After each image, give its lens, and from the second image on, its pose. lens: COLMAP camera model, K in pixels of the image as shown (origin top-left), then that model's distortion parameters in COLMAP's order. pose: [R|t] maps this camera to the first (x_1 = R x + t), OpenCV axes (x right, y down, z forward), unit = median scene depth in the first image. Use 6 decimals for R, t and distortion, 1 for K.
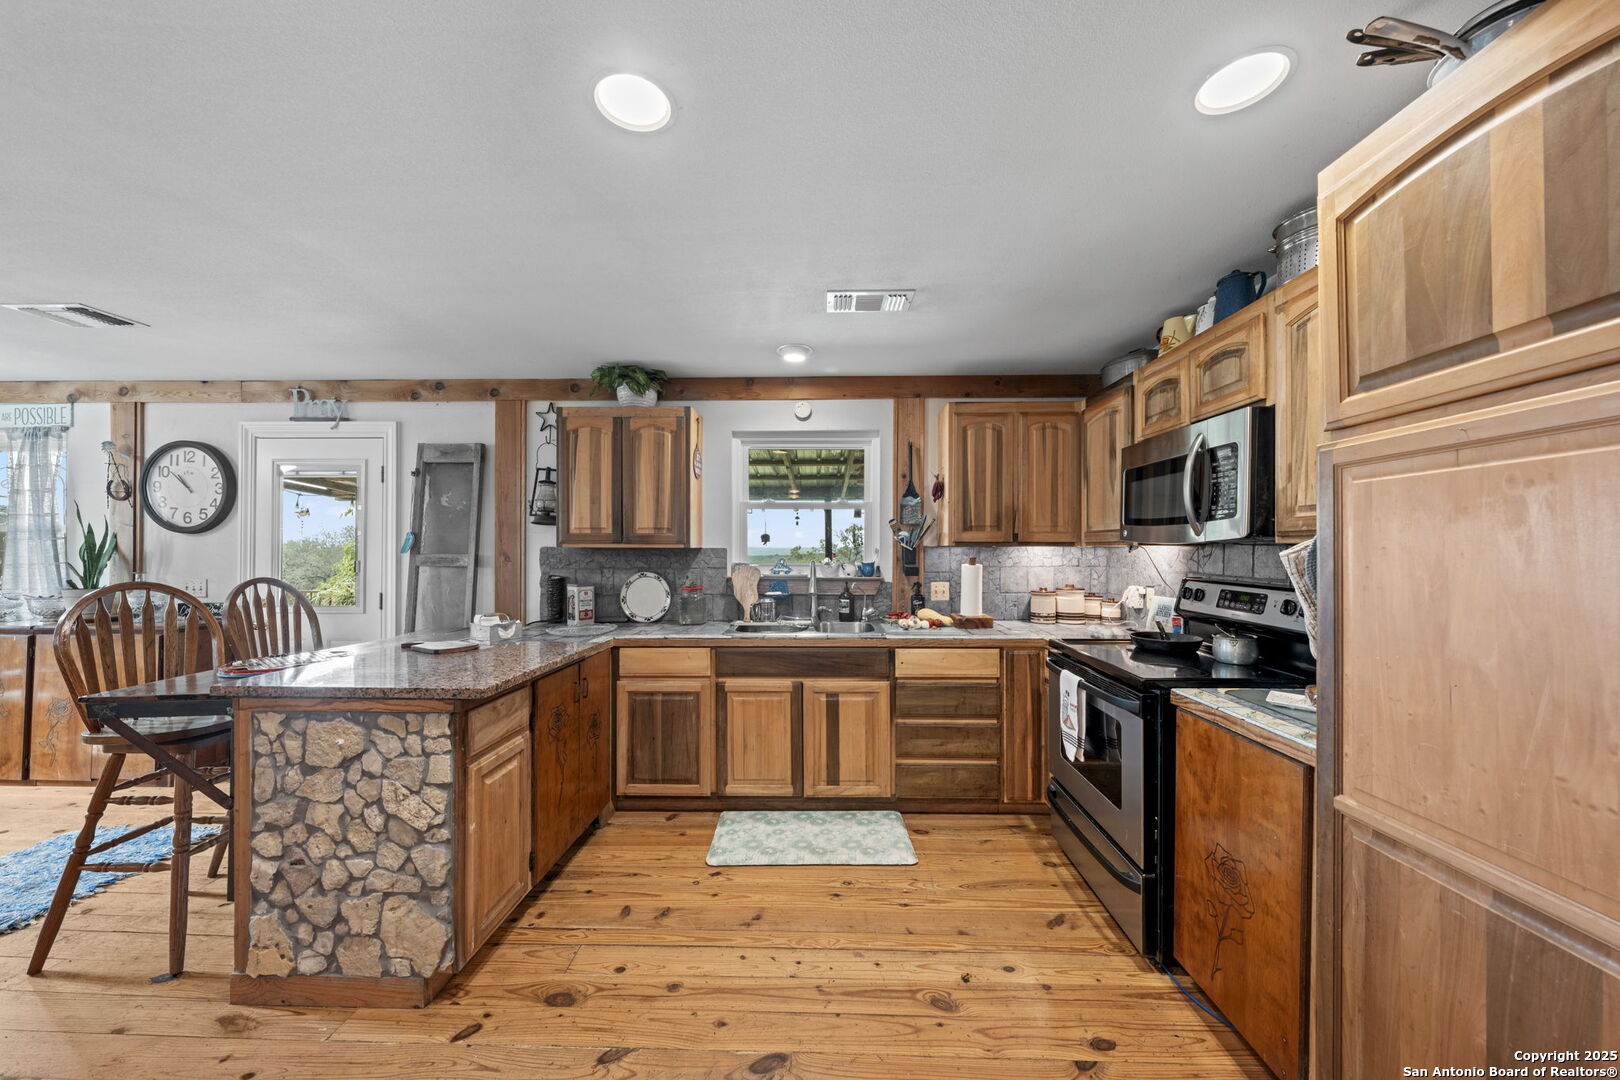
lens RADIAL K [[578.5, 0, 813.8], [0, 578.5, 541.8], [0, 0, 1]] dist [-0.004507, -0.000263]
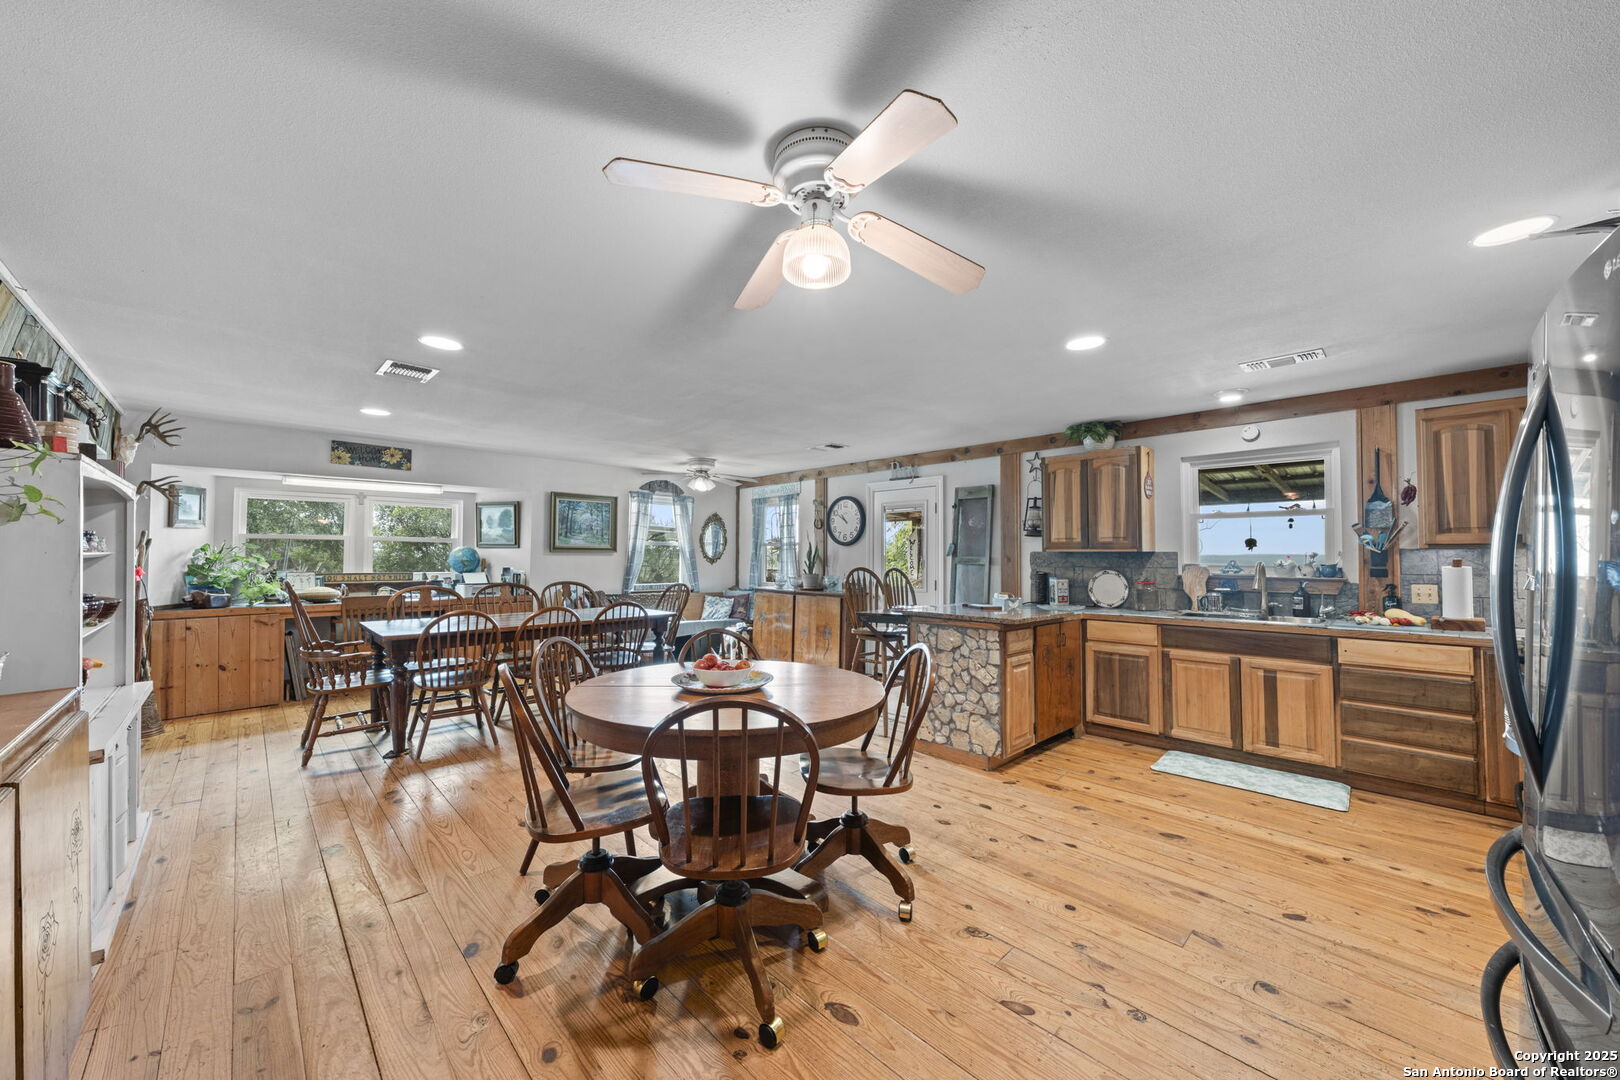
lens RADIAL K [[578.5, 0, 812.6], [0, 578.5, 545.4], [0, 0, 1]] dist [-0.004507, -0.000263]
pose [[0.713554, -0.013319, -0.700474, 0.193118], [0.007957, 0.999909, -0.010908, 0.005208], [0.700555, 0.002210, 0.713595, -0.525159]]
